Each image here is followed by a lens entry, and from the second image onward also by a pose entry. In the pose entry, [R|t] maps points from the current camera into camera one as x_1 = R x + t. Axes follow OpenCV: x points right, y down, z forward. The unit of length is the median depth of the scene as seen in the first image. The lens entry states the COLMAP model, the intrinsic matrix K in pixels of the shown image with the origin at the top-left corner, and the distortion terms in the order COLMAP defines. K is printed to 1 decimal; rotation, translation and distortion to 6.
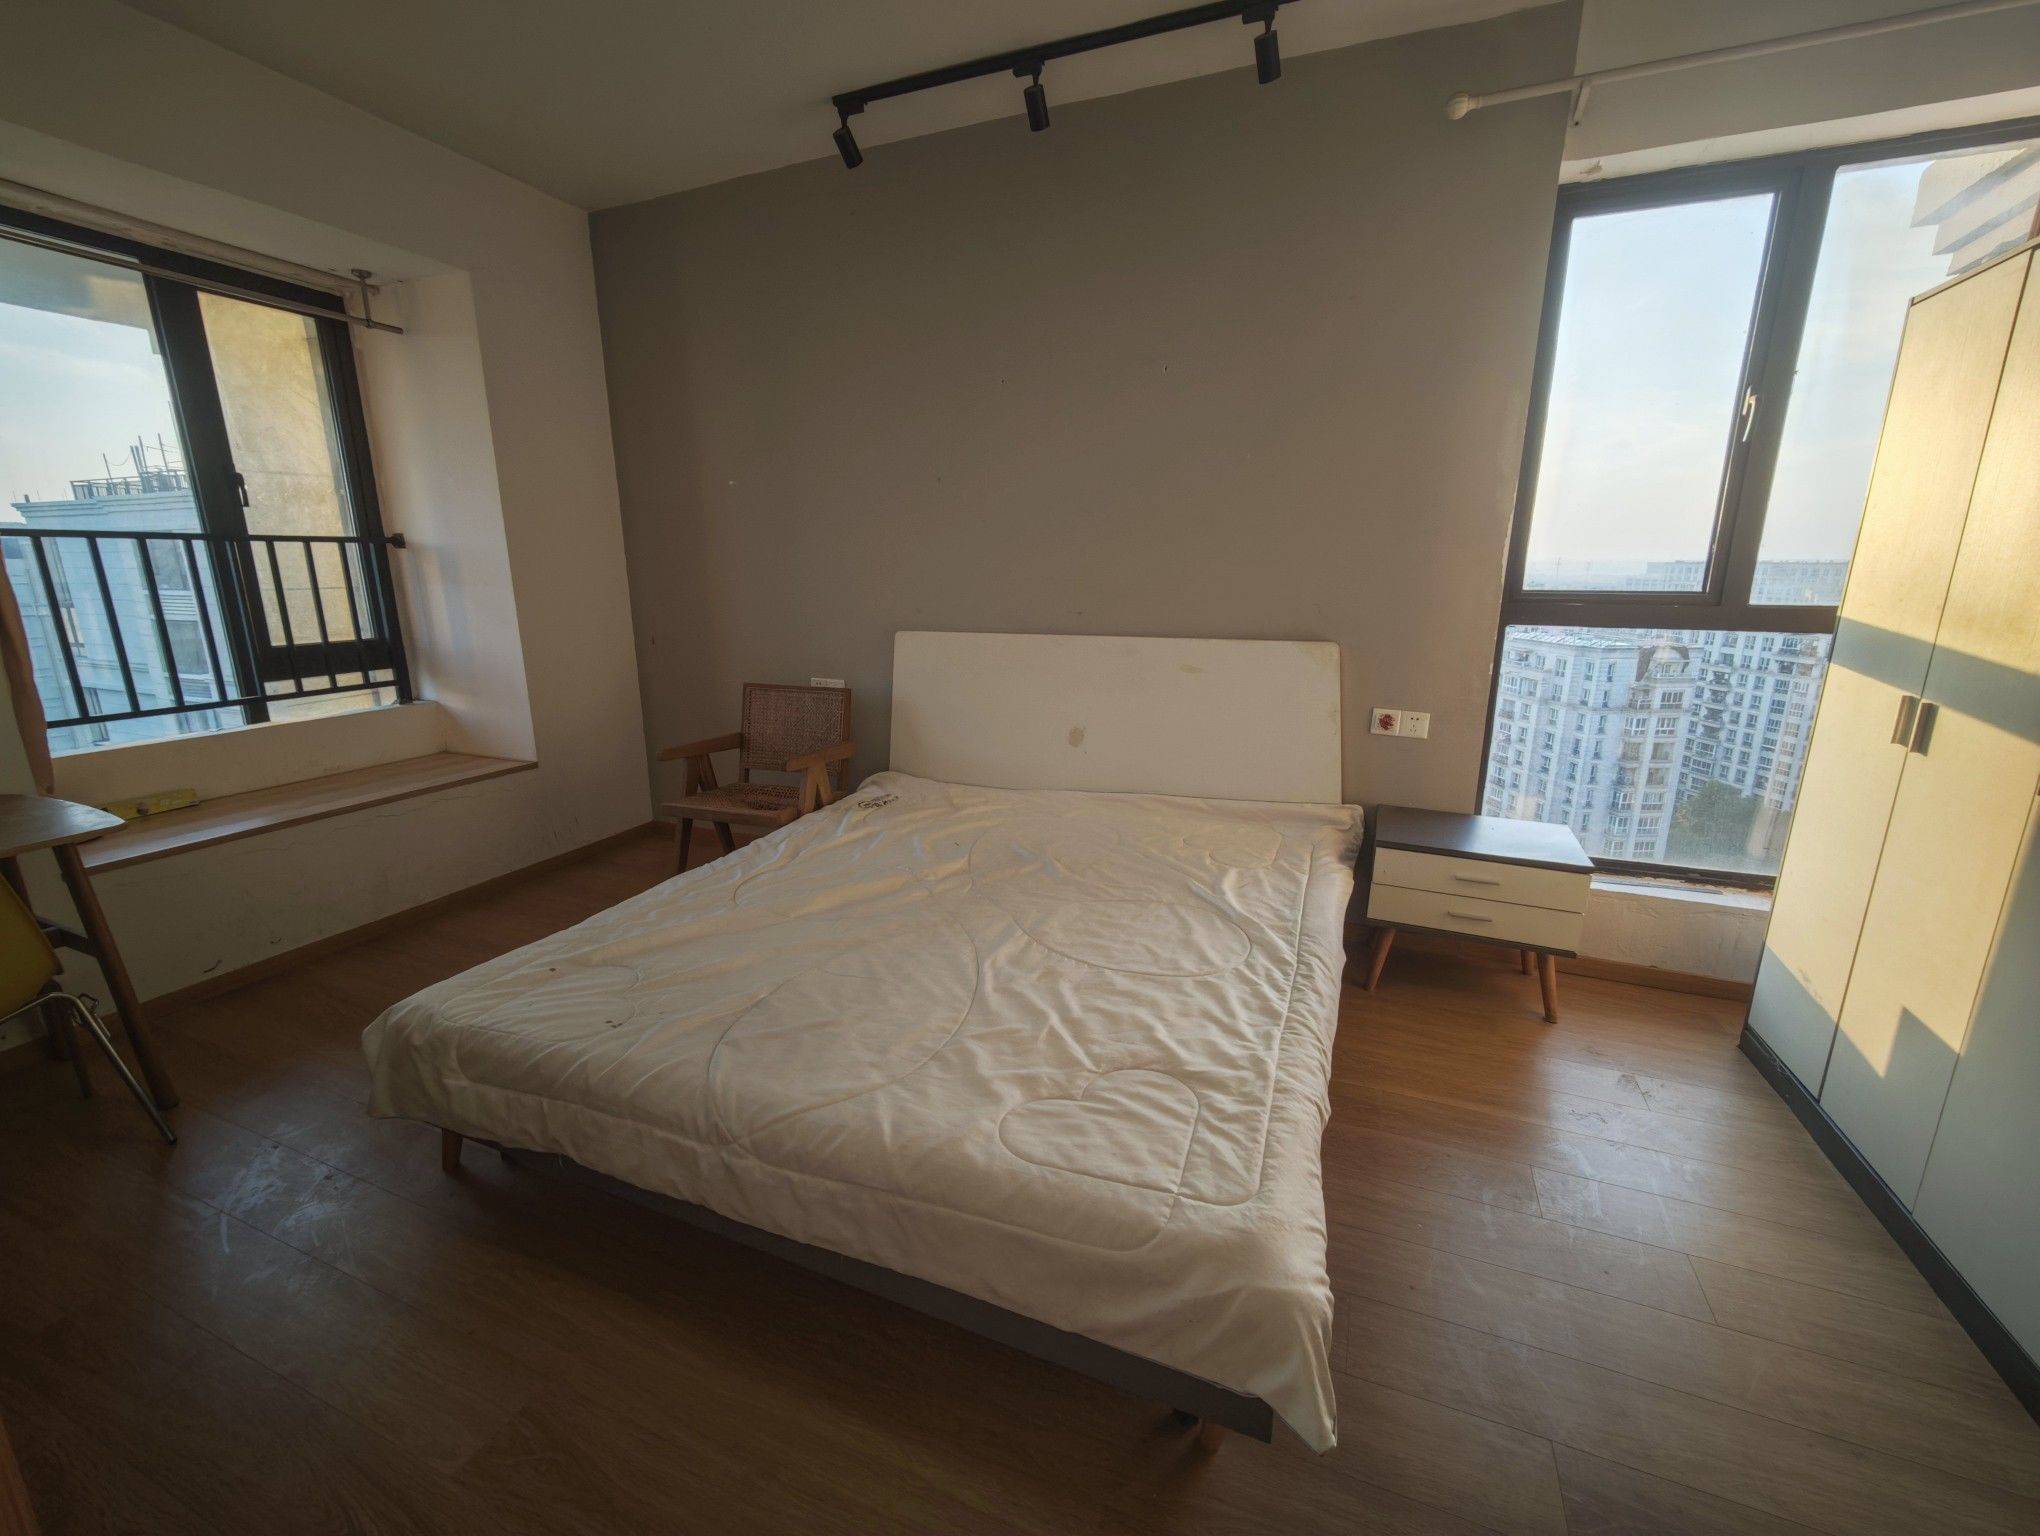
lens RADIAL K [[854.8, 0, 1020.0], [0, 854.8, 768.0], [0, 0, 1]] dist [-0.002174, -0.000570]
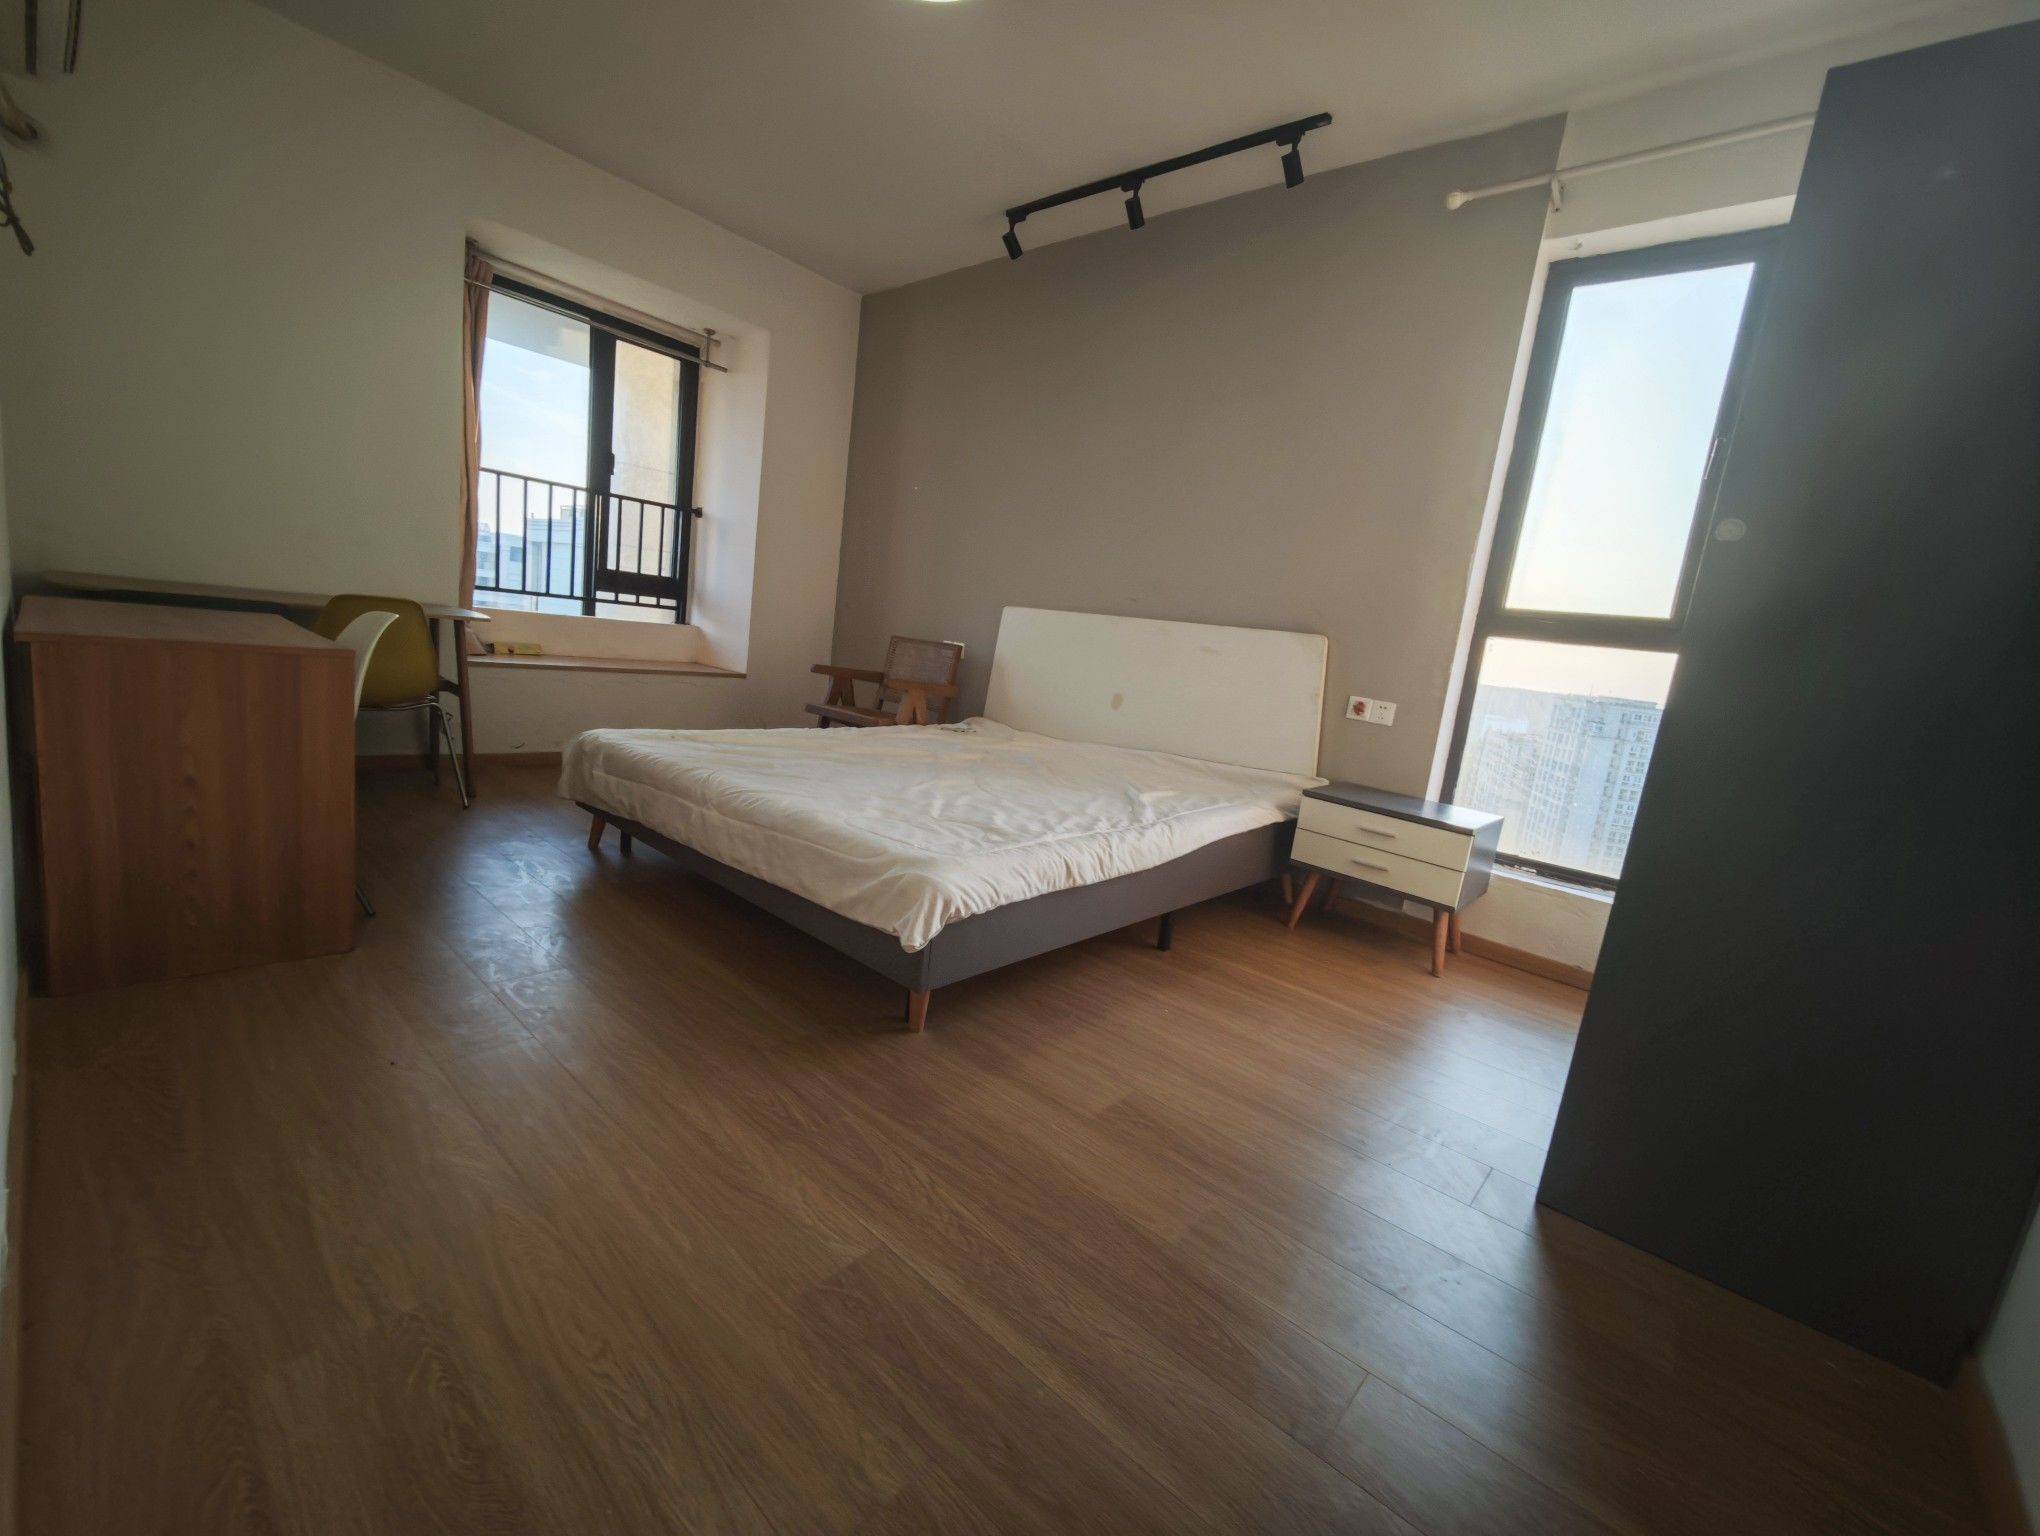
lens RADIAL K [[854.8, 0, 1020.0], [0, 854.8, 768.0], [0, 0, 1]] dist [-0.002174, -0.000570]
pose [[0.938937, 0.164961, -0.301968, 0.342885], [-0.193995, 0.978600, -0.068611, 0.180097], [0.284188, 0.123002, 0.950846, -0.191711]]
